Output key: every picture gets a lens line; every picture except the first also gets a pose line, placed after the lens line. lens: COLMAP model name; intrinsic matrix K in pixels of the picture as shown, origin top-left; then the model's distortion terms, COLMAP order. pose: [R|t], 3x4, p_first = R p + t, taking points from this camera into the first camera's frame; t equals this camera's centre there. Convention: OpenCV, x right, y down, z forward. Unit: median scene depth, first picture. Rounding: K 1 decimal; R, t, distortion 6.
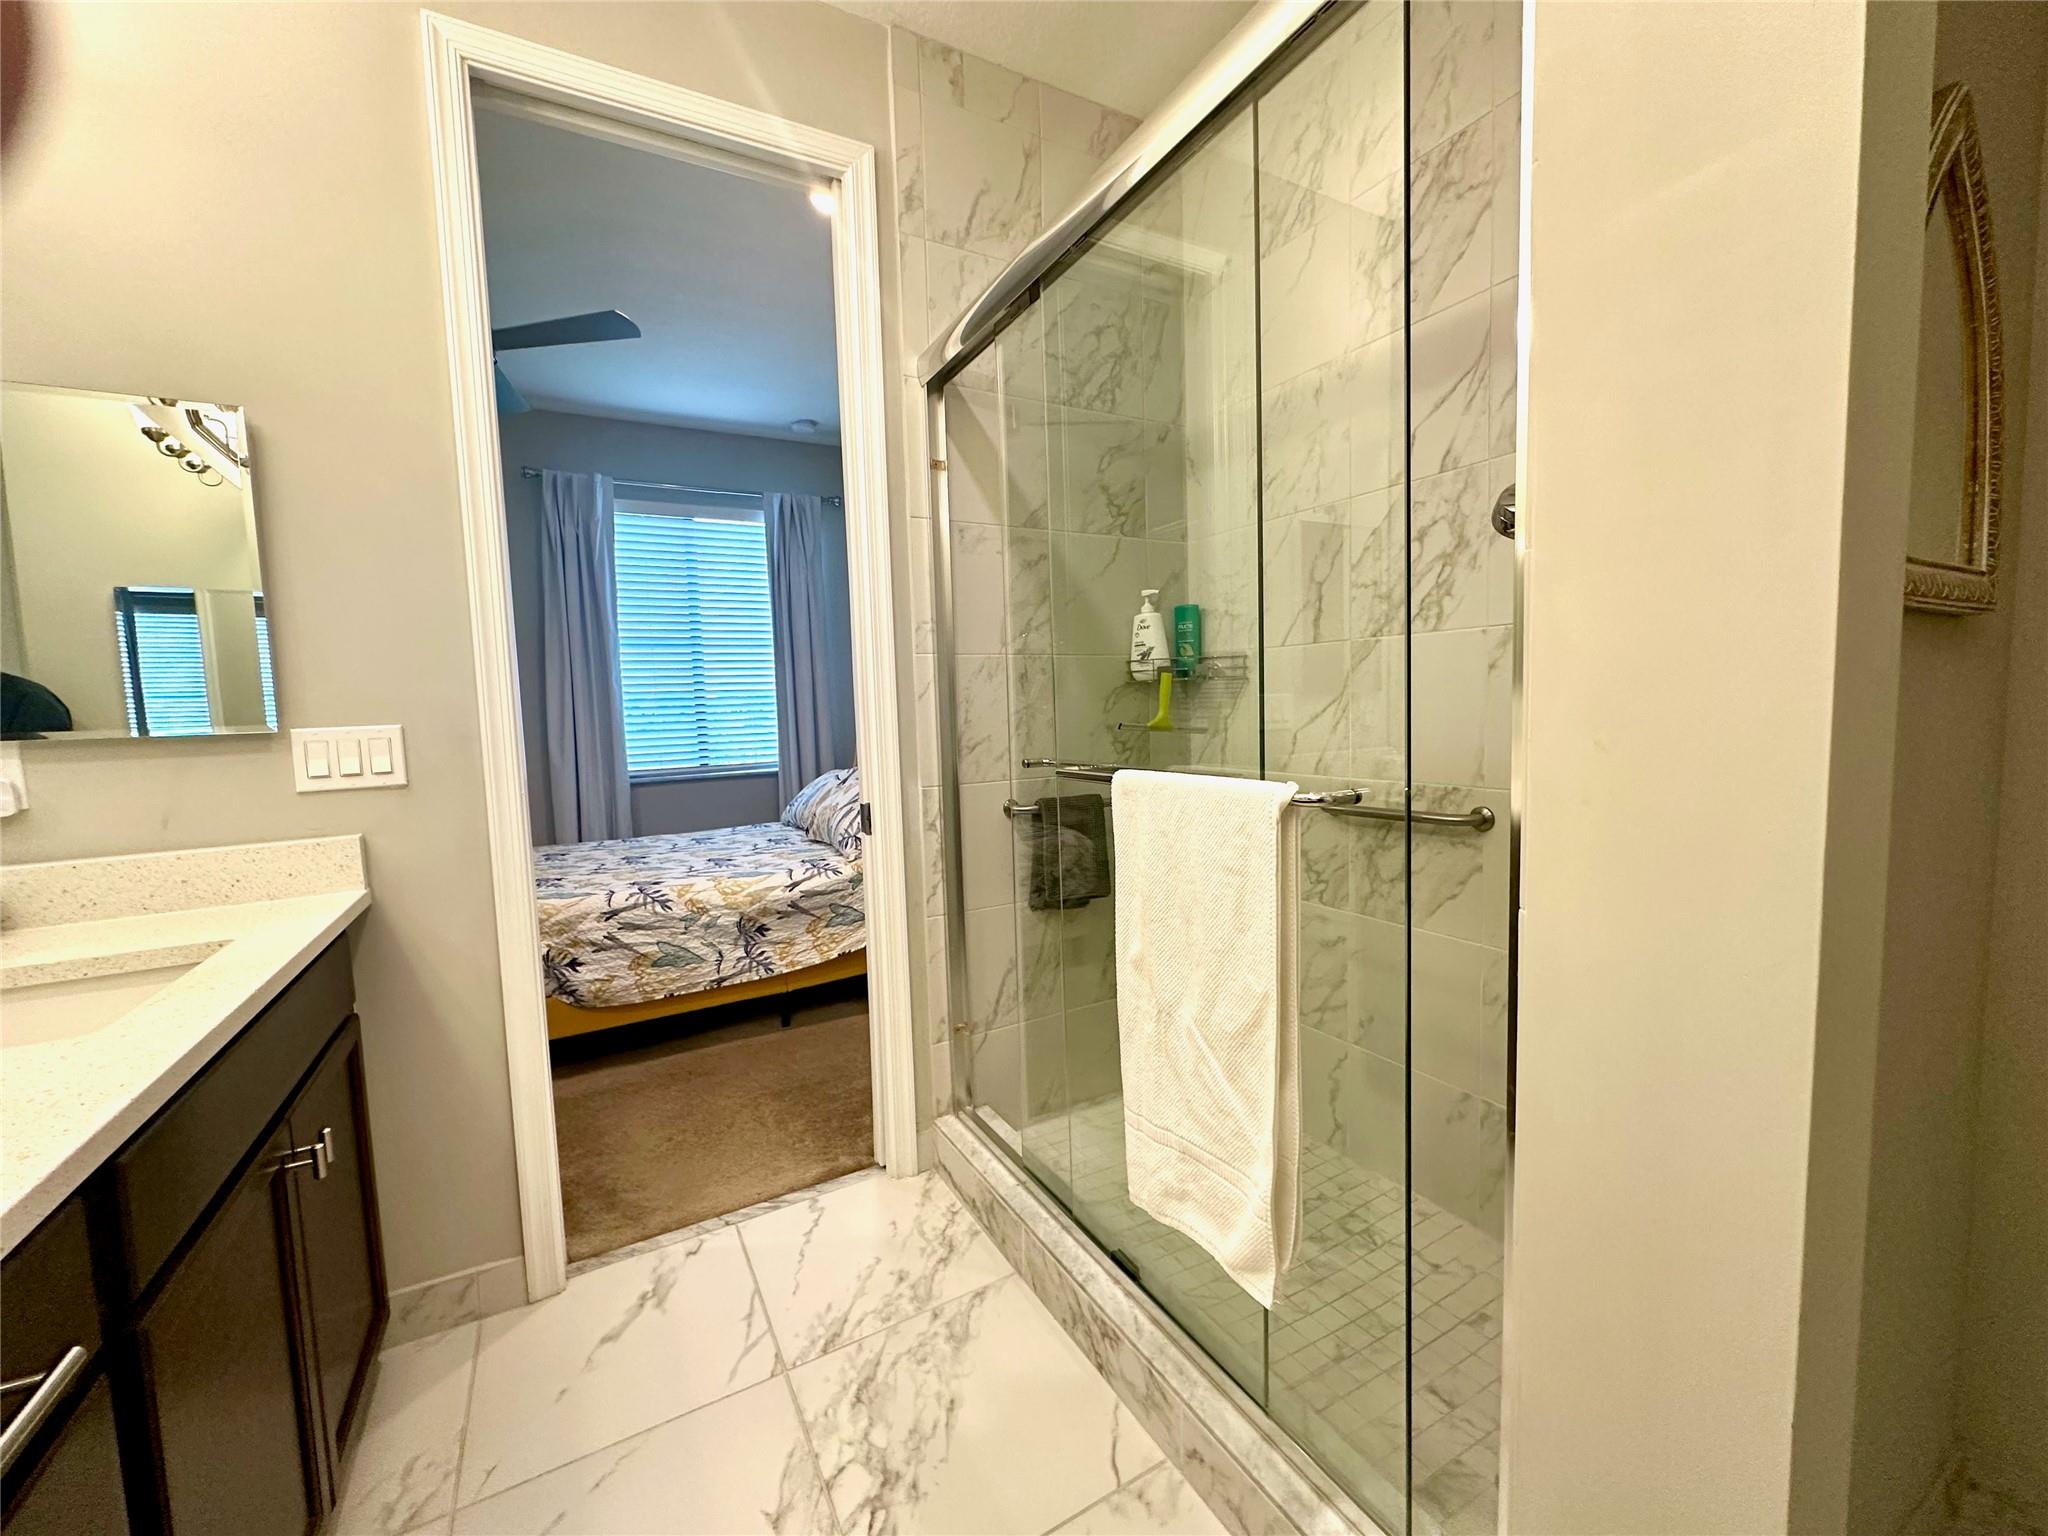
lens RADIAL K [[820.3, 0, 1020.4], [0, 820.3, 764.0], [0, 0, 1]] dist [0.000040, -0.000154]
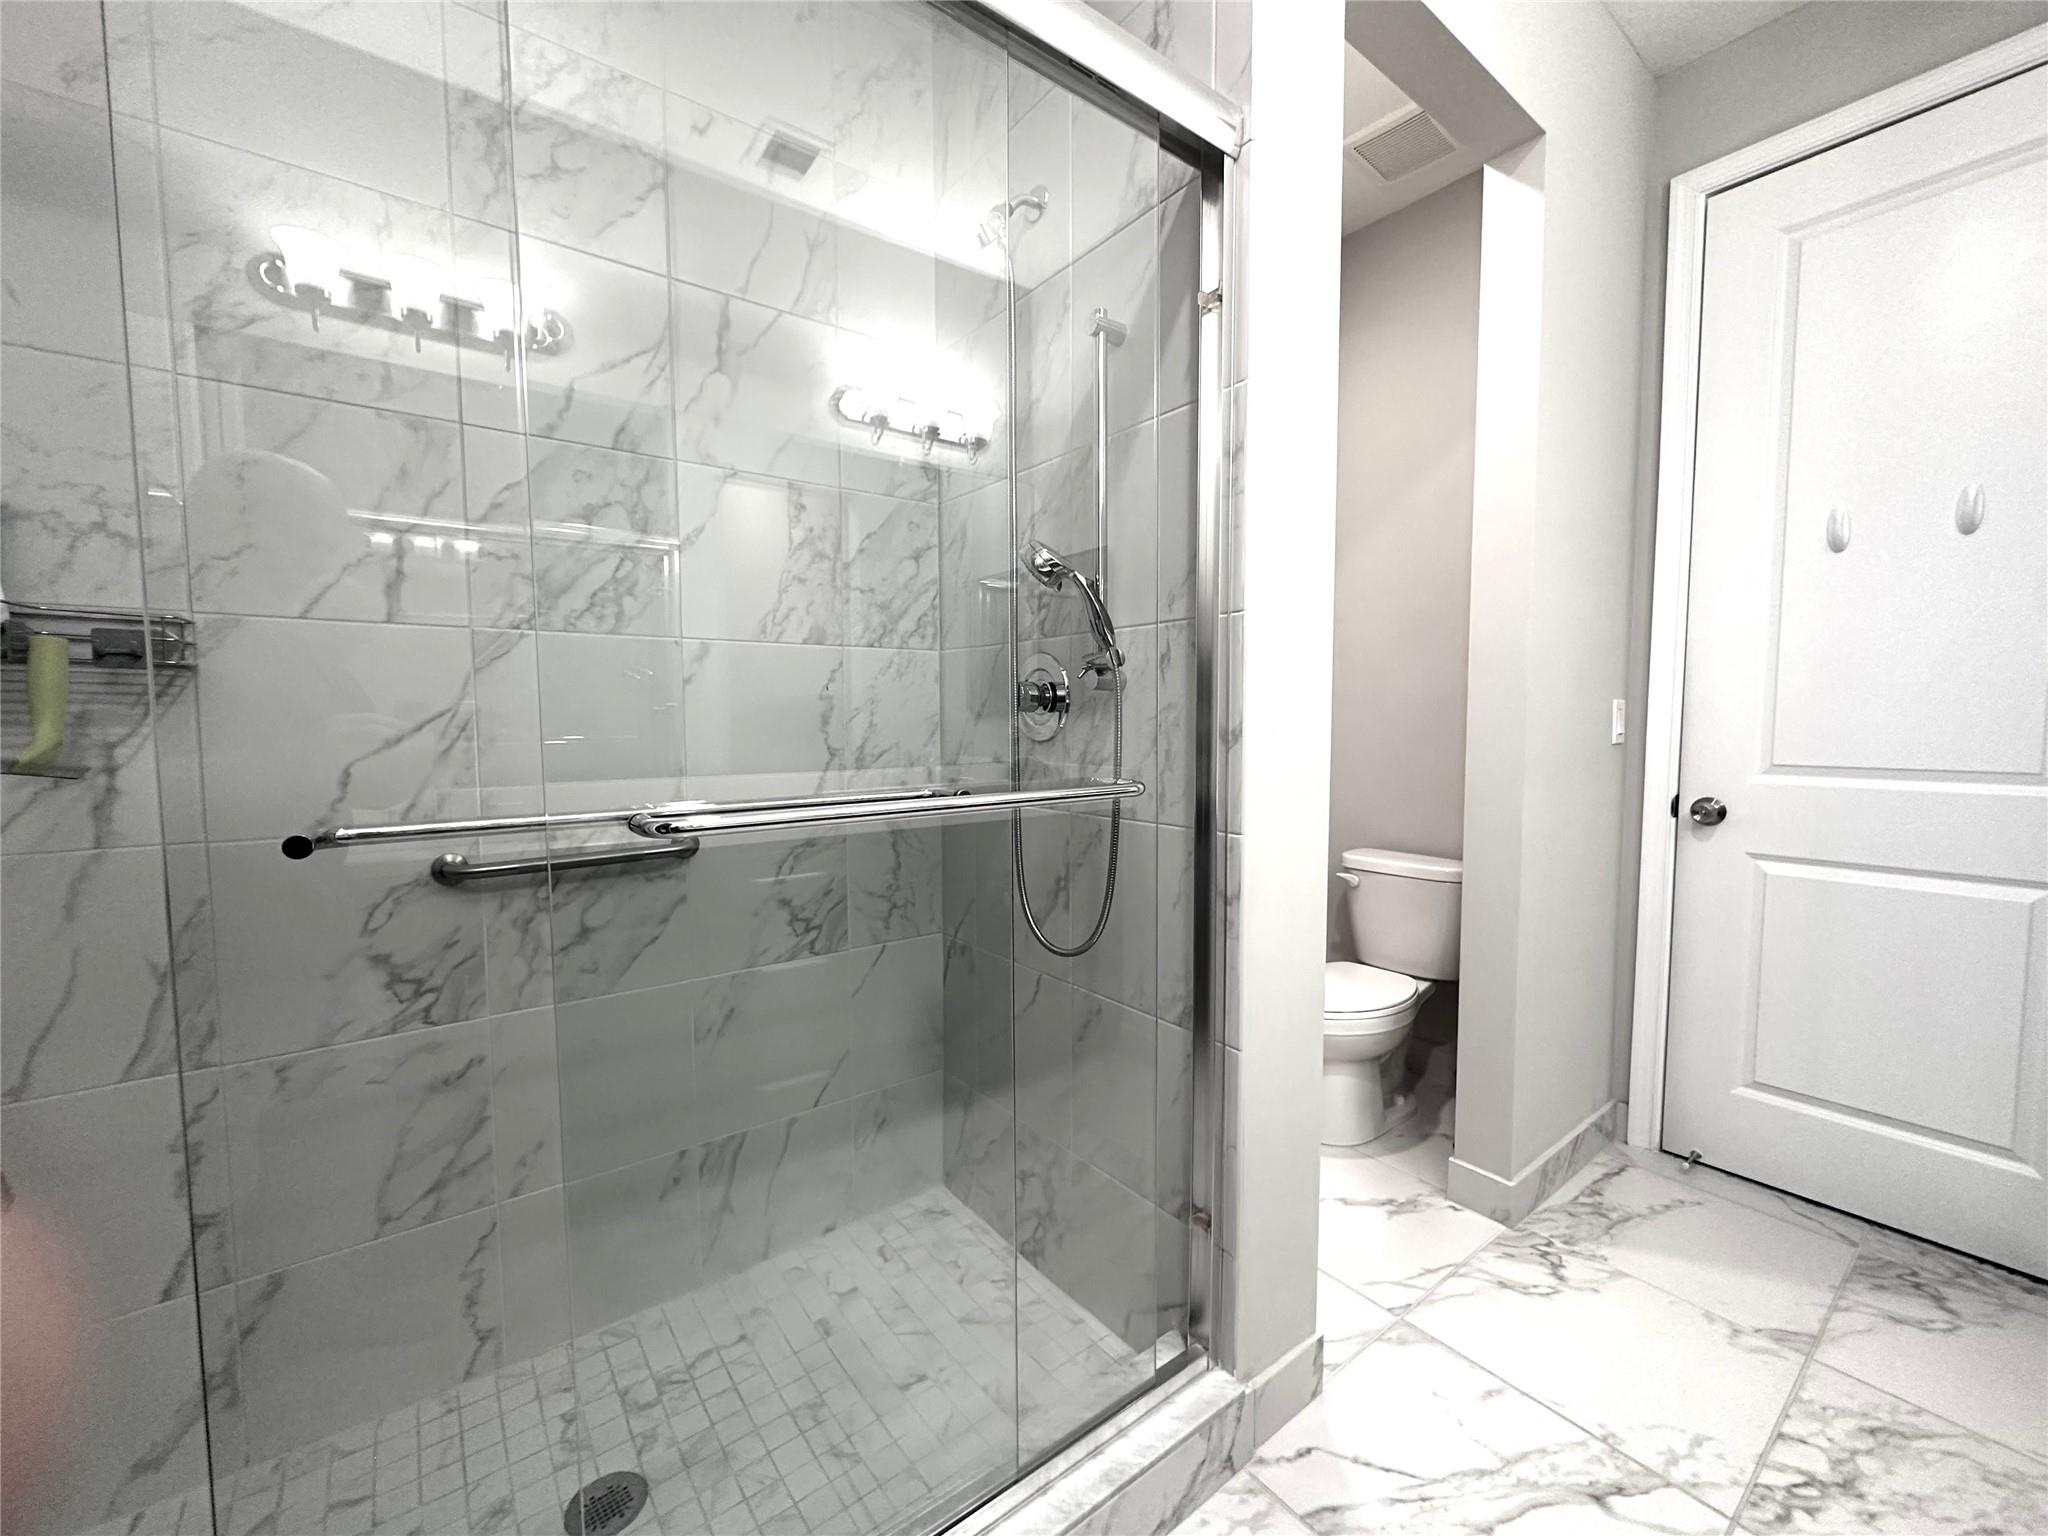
lens RADIAL K [[820.3, 0, 1028.9], [0, 820.3, 752.4], [0, 0, 1]] dist [0.000040, -0.000154]
pose [[-0.124850, -0.024357, 0.991877, -0.398654], [0.072847, 0.996775, 0.033647, -0.039337], [-0.989498, 0.076457, -0.122673, 0.713352]]
